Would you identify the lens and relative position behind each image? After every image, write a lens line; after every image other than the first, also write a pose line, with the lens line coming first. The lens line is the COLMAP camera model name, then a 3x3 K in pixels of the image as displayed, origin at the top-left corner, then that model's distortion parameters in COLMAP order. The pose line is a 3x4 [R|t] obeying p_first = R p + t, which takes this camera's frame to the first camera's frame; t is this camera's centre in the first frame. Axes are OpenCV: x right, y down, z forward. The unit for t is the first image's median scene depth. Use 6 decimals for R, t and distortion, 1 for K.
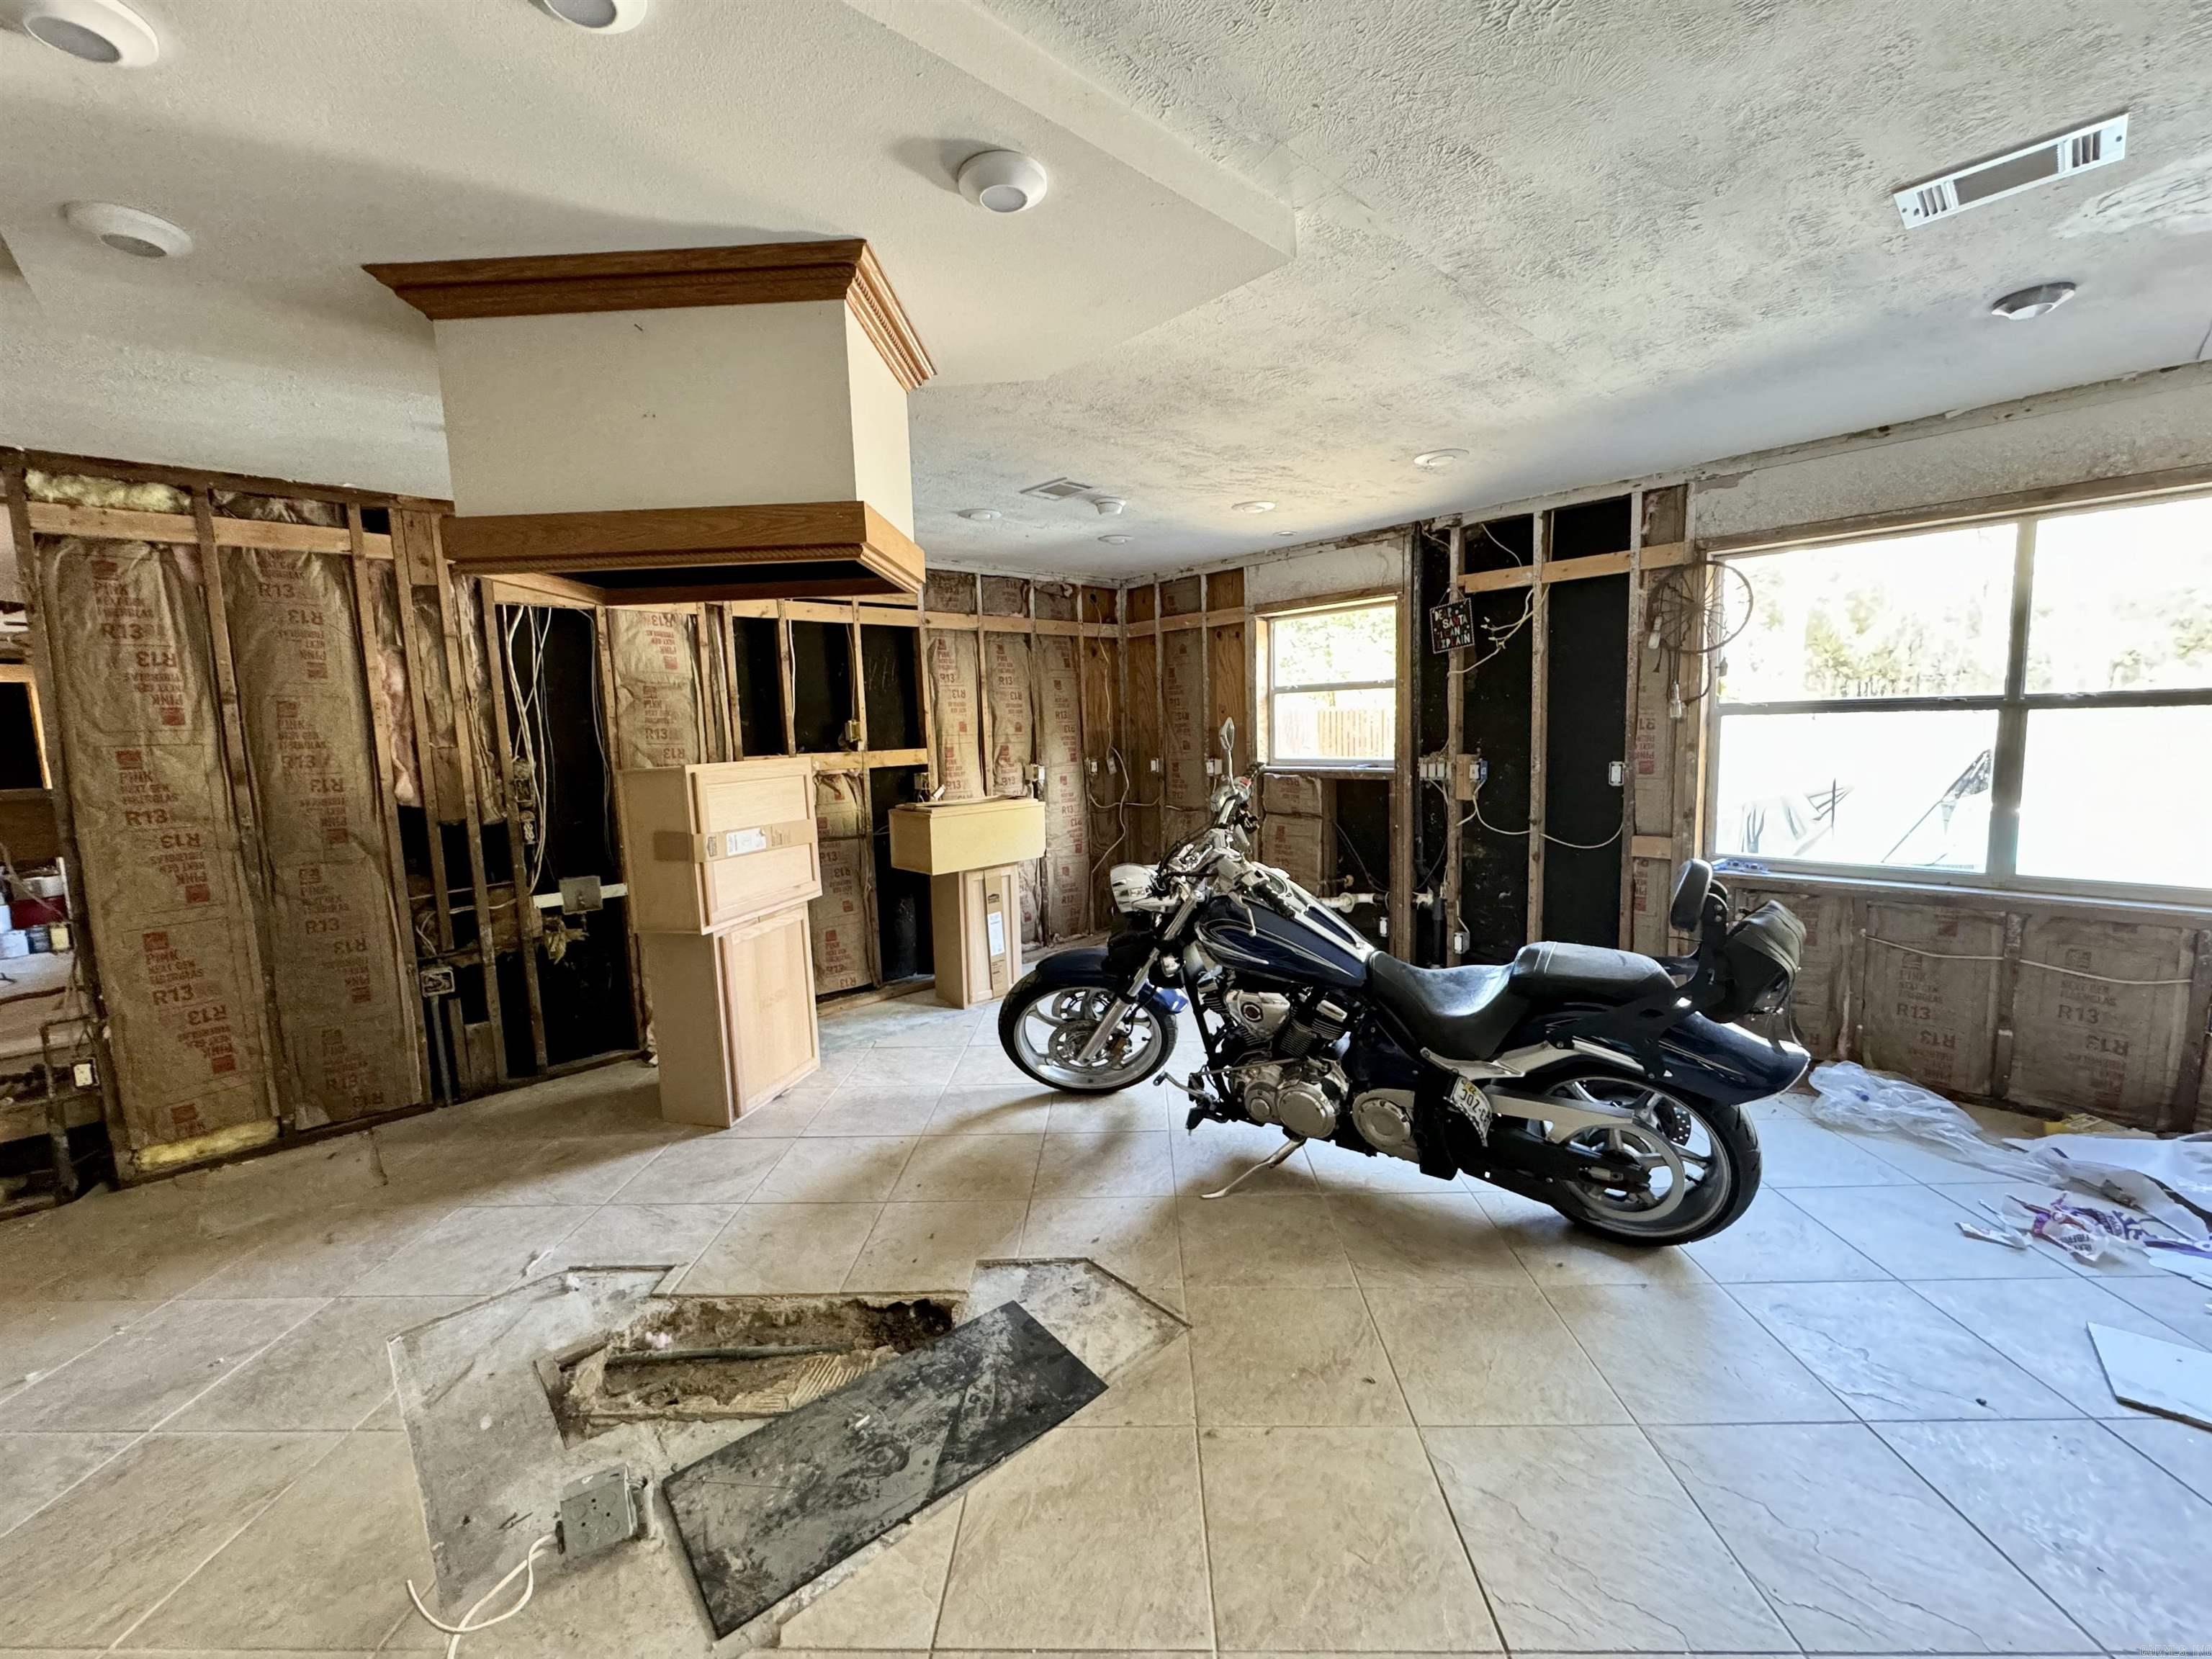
lens RADIAL K [[883.7, 0, 1107.8], [0, 883.7, 826.6], [0, 0, 1]] dist [-0.002023, 0.000438]
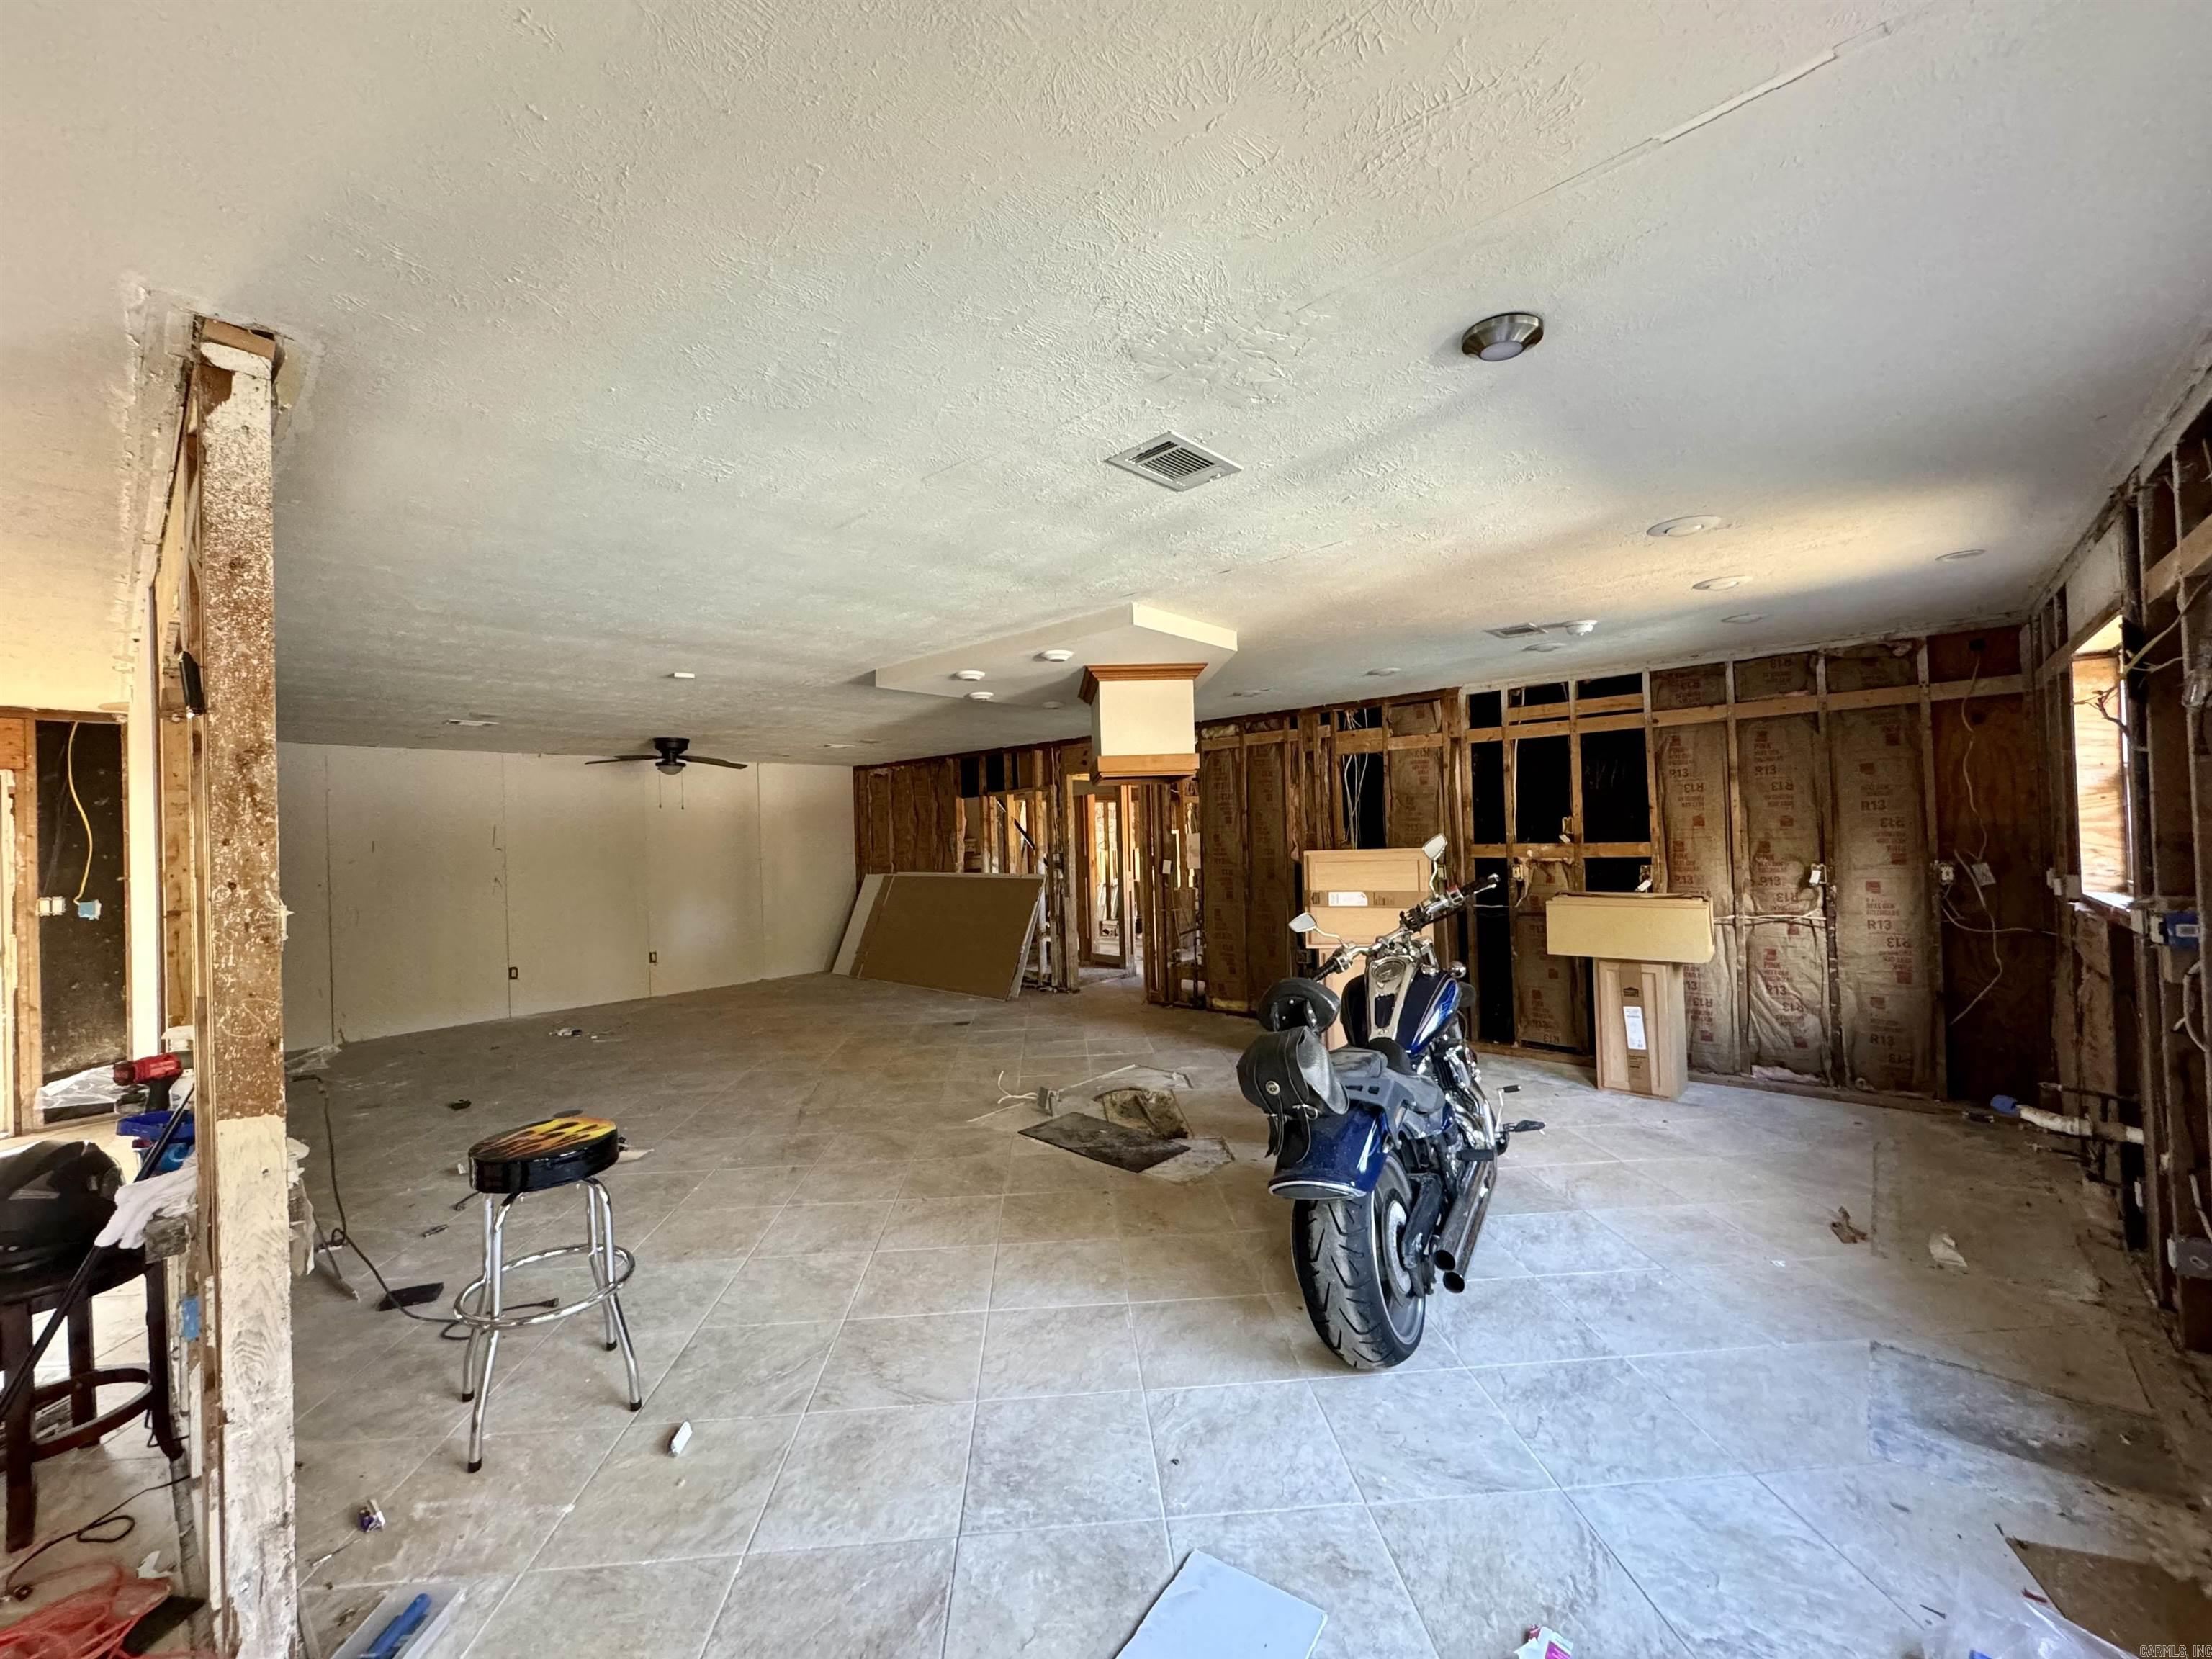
lens RADIAL K [[883.7, 0, 1109.9], [0, 883.7, 826.4], [0, 0, 1]] dist [-0.002023, 0.000438]
pose [[0.093424, 0.019086, -0.995443, 0.959786], [-0.088373, 0.996029, 0.010803, -0.077312], [0.991697, 0.086961, 0.094740, 0.336523]]
